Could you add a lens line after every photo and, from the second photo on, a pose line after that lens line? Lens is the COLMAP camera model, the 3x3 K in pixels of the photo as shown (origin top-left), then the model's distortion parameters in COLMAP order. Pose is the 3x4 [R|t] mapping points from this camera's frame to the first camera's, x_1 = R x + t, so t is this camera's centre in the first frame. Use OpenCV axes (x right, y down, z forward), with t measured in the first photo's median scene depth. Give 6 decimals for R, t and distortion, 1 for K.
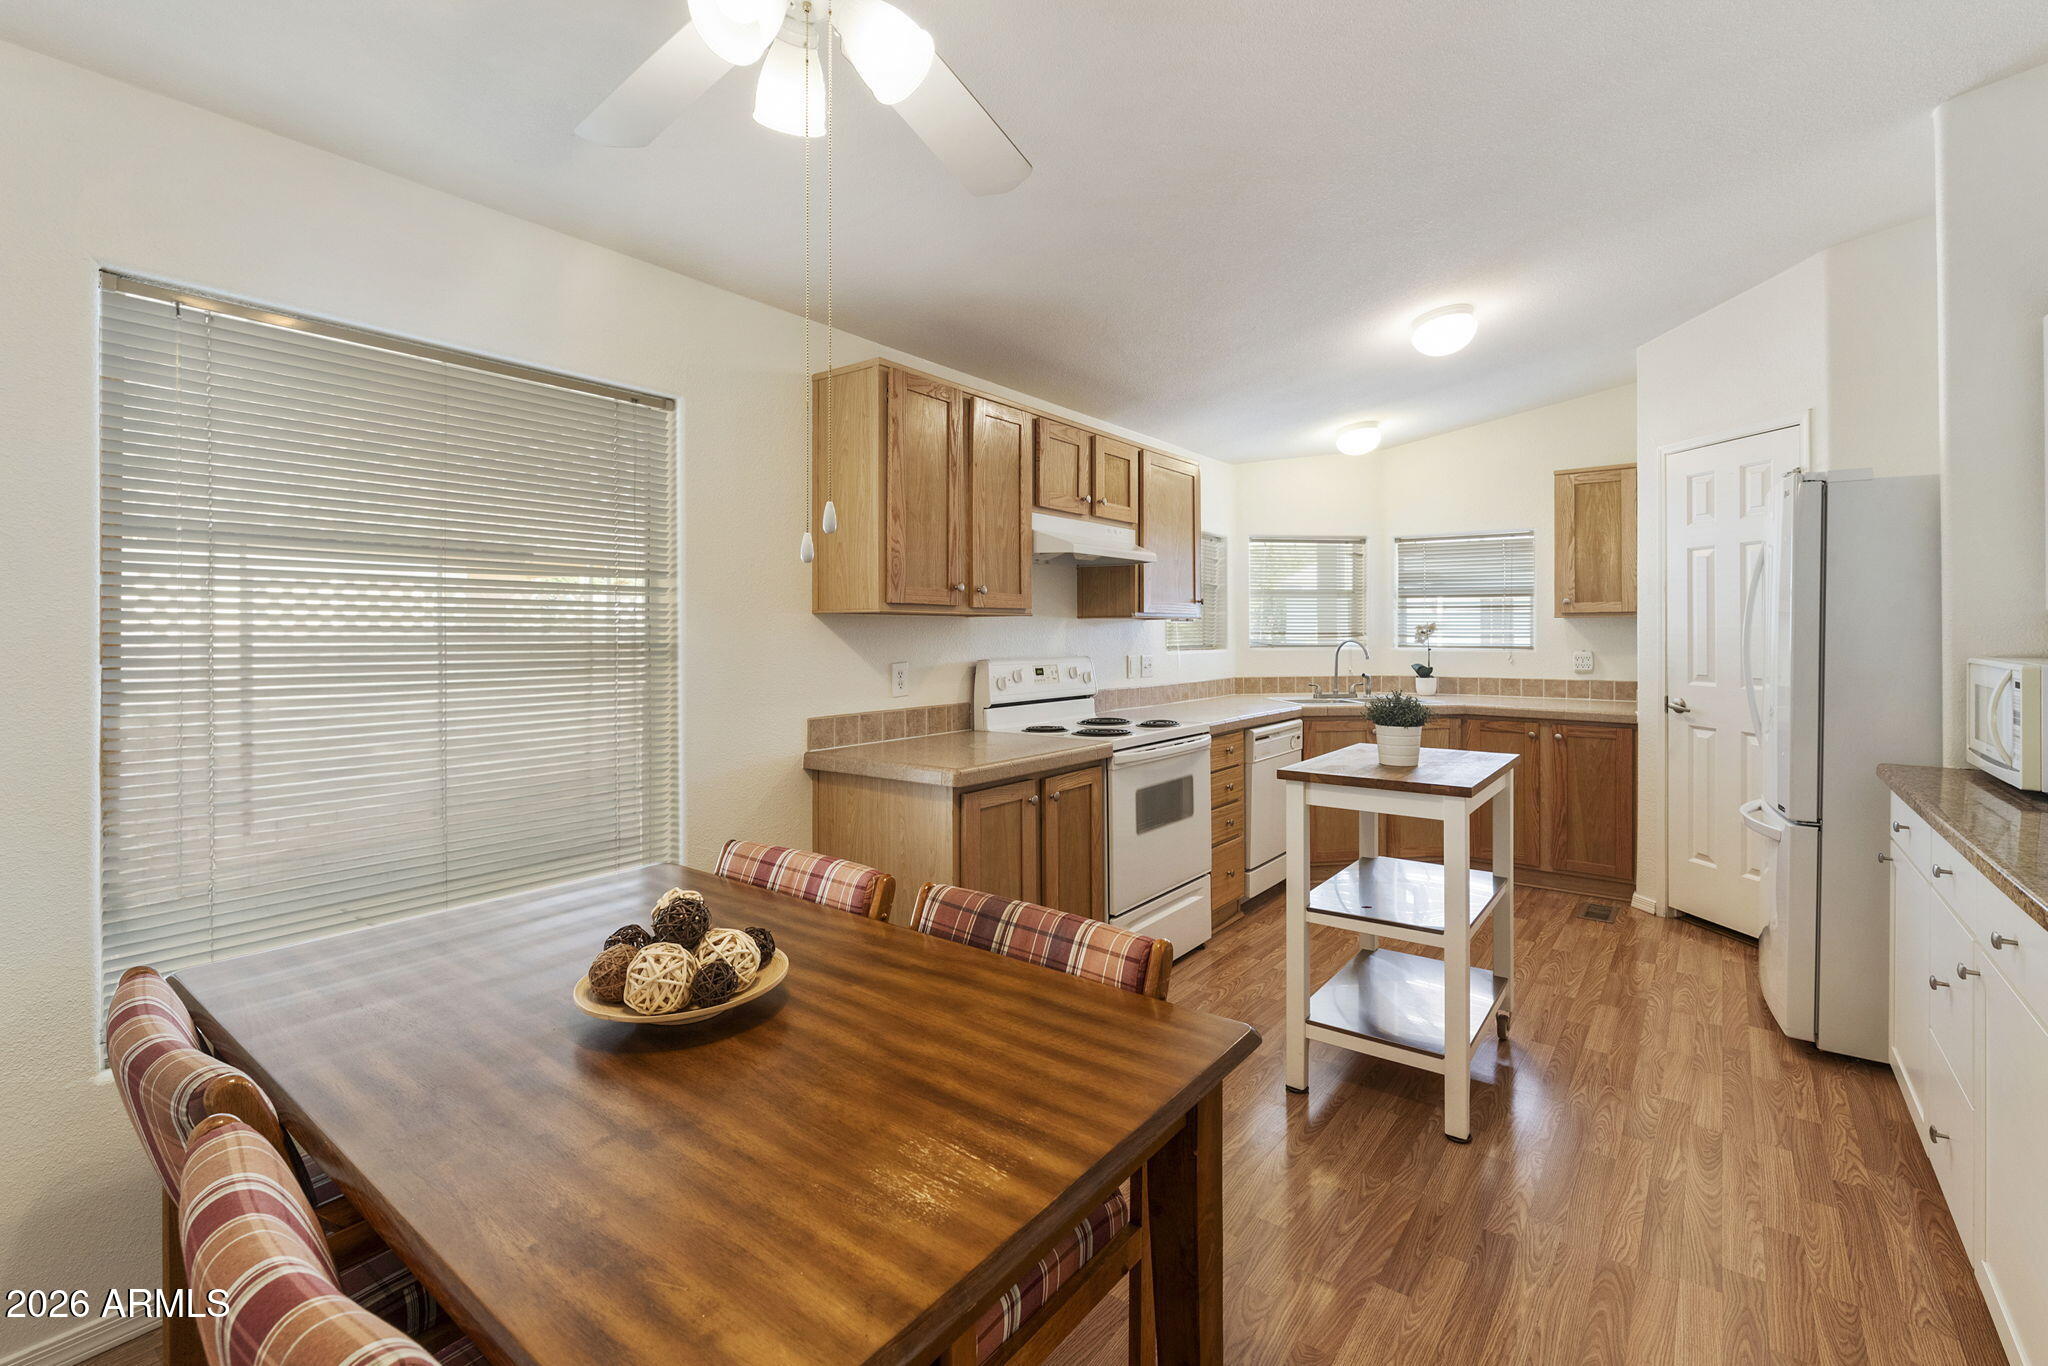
lens RADIAL K [[898.5, 0, 1024.9], [0, 898.5, 634.5], [0, 0, 1]] dist [0.002927, -0.000914]
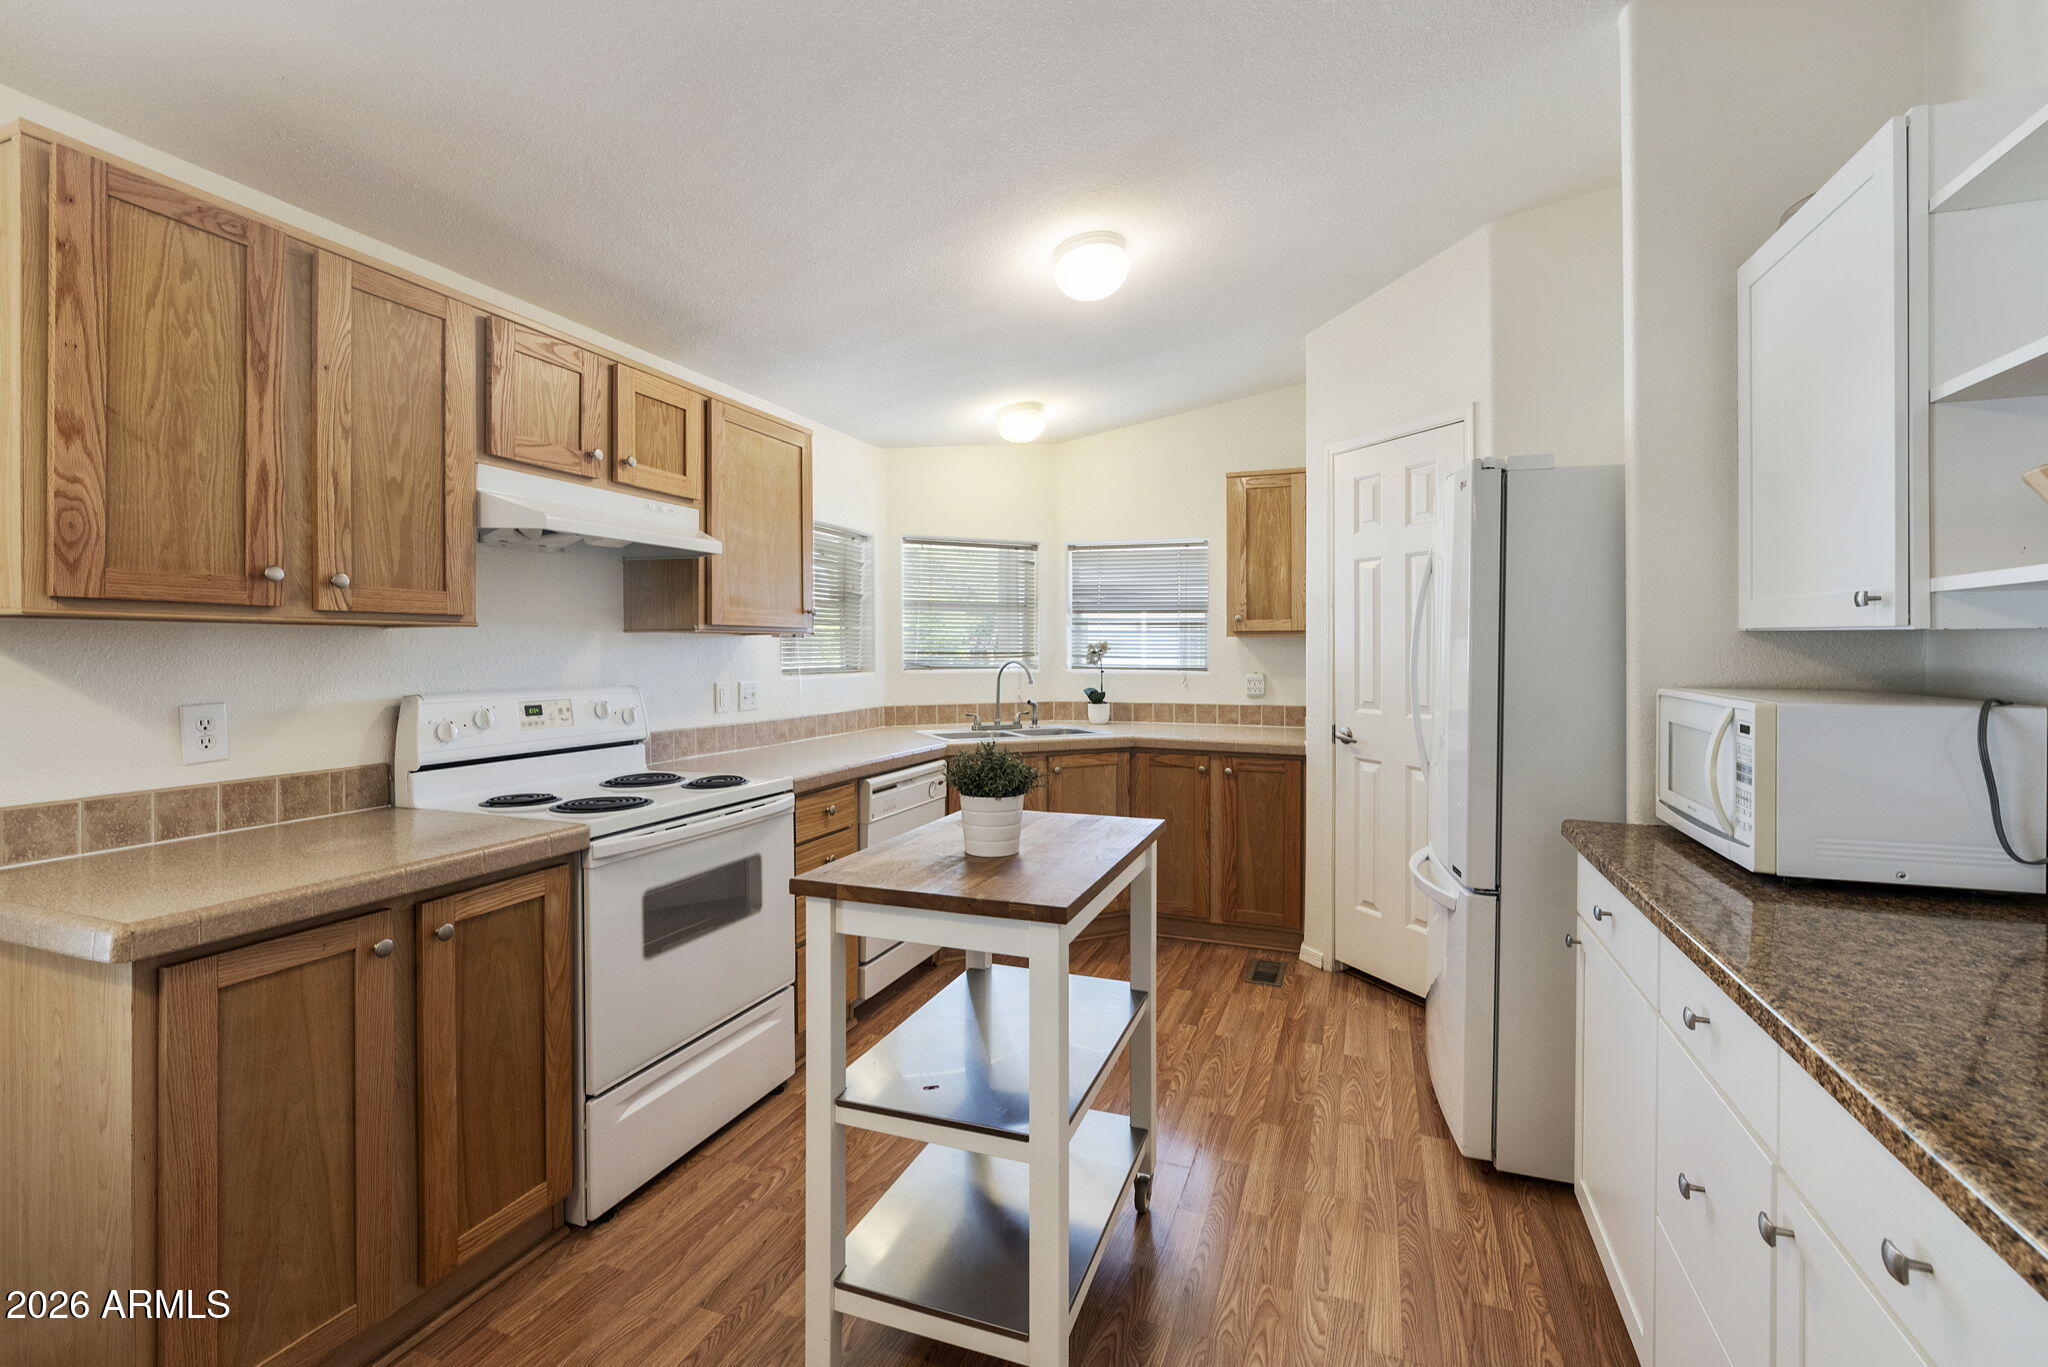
lens RADIAL K [[898.5, 0, 1020.8], [0, 898.5, 652.5], [0, 0, 1]] dist [0.002927, -0.000914]
pose [[0.958946, 0.002382, 0.283579, 0.186821], [-0.002582, 0.999997, 0.000331, -0.003484], [-0.283577, -0.001049, 0.958949, 0.268268]]
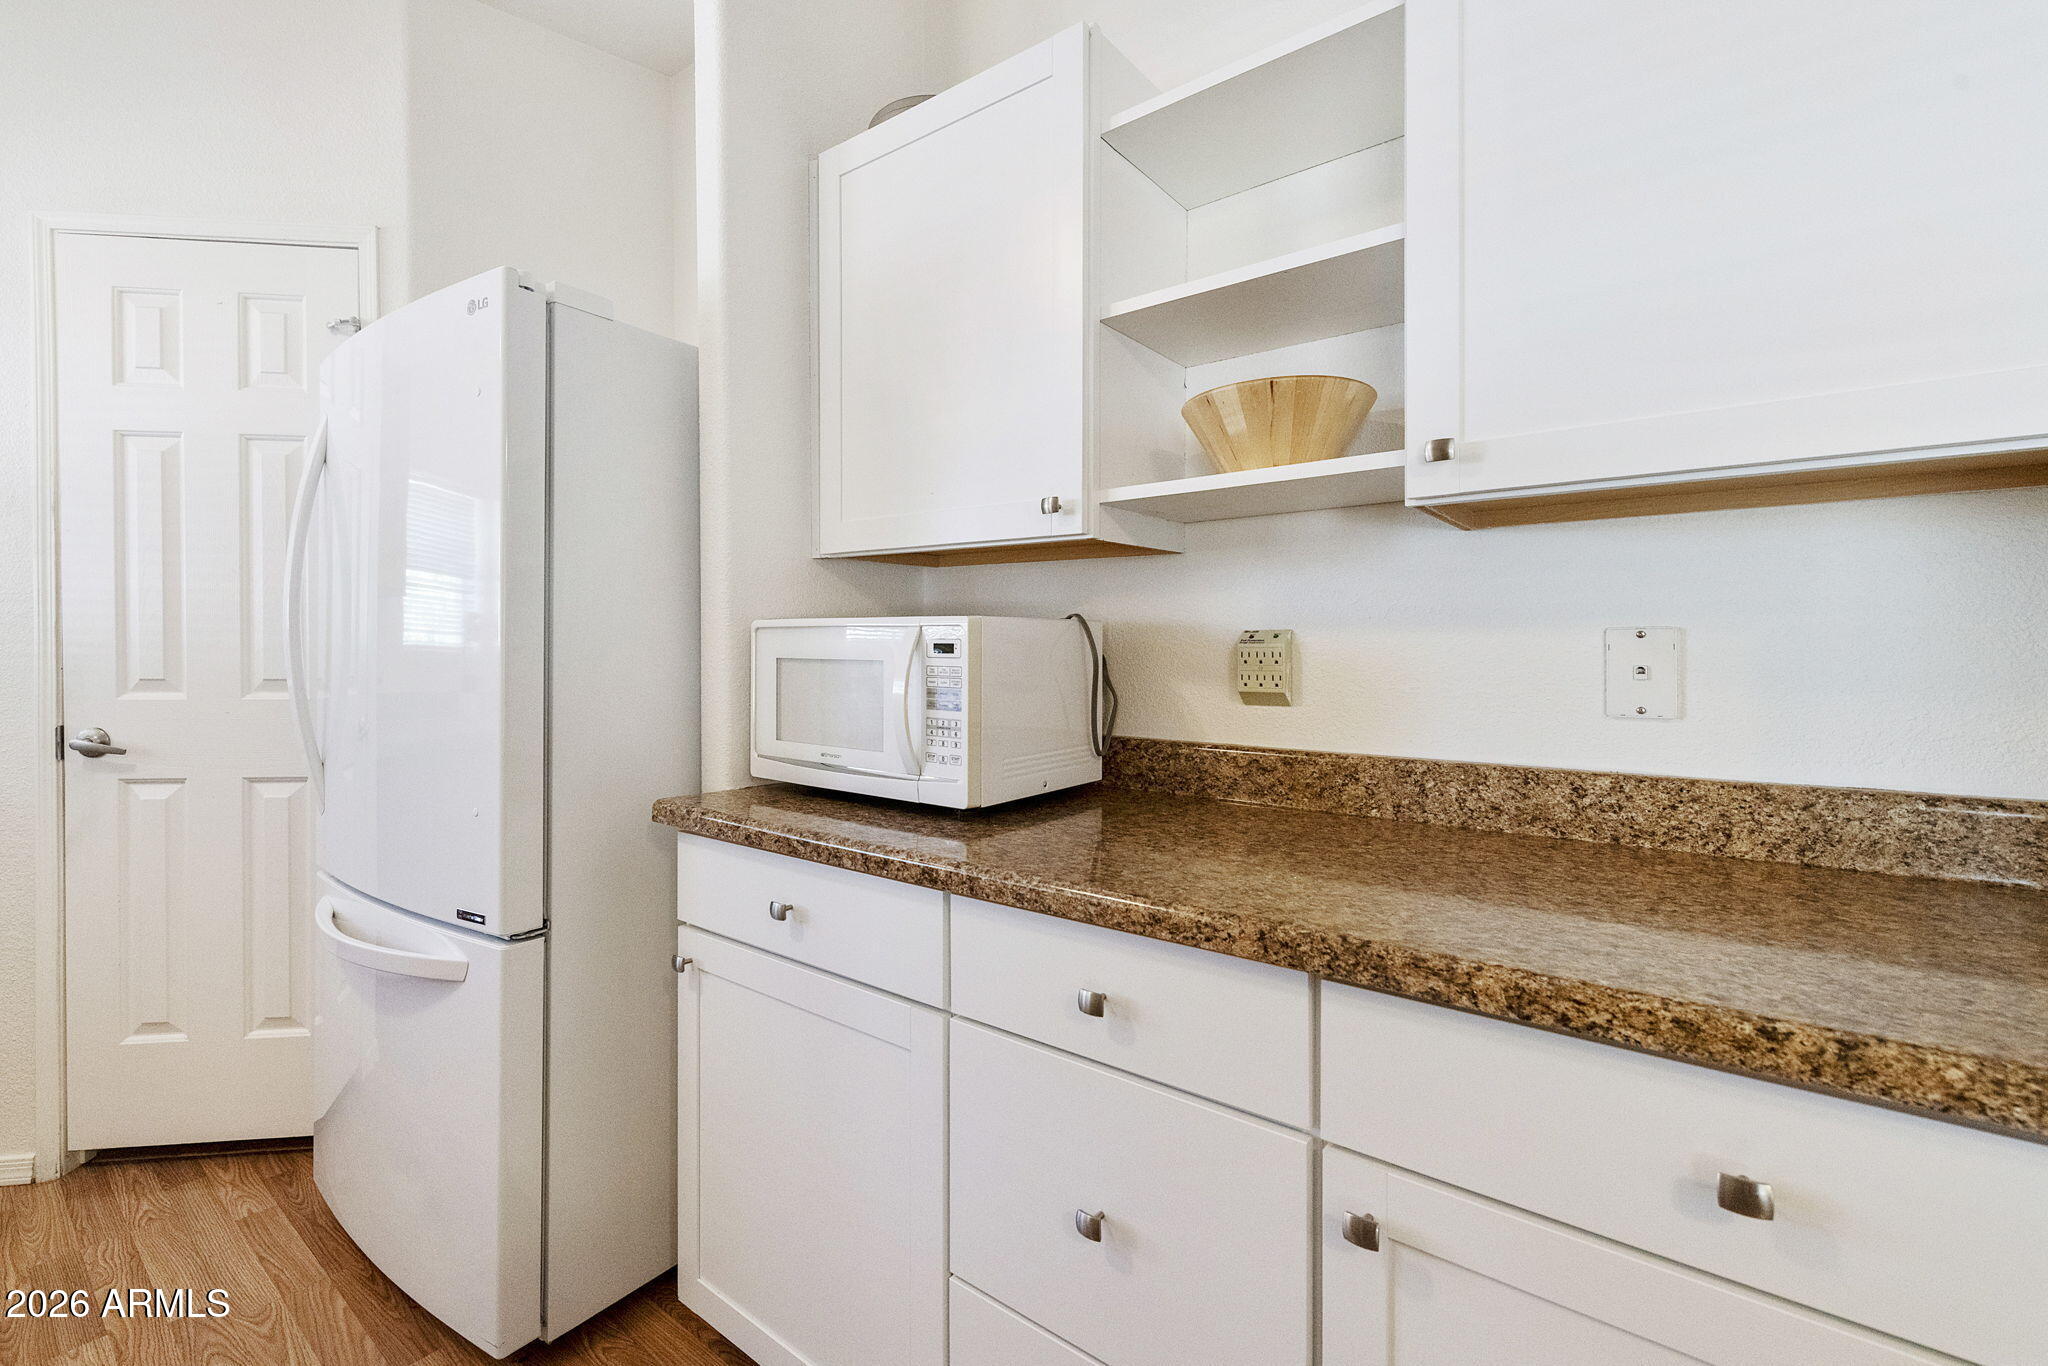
lens RADIAL K [[879.2, 0, 1011.5], [0, 879.2, 656.5], [0, 0, 1]] dist [0.000372, 0.000206]
pose [[0.008177, -0.005034, 0.999954, 0.276901], [0.003363, 0.999982, 0.005007, 0.034758], [-0.999961, 0.003322, 0.008193, 0.555769]]
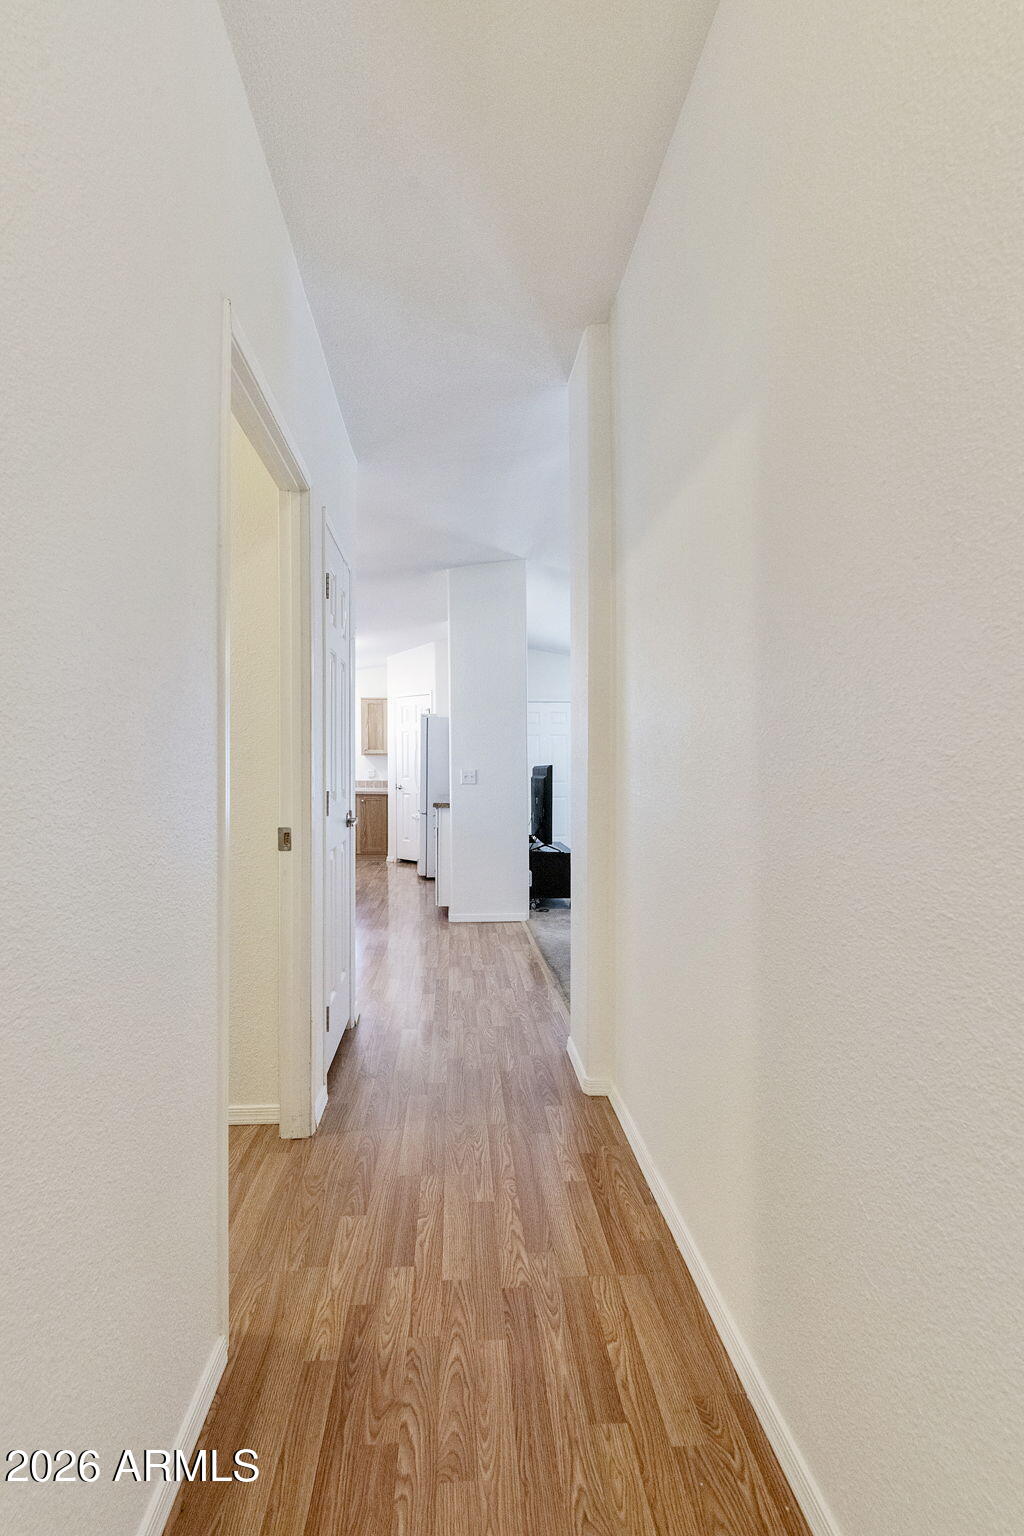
lens RADIAL K [[673.9, 0, 512.6], [0, 673.9, 770.7], [0, 0, 1]] dist [0.002927, -0.000914]
pose [[0.730638, -0.005872, 0.682740, -0.534251], [0.004566, 0.999983, 0.003714, 0.025648], [-0.682750, 0.000404, 0.730652, -0.917730]]
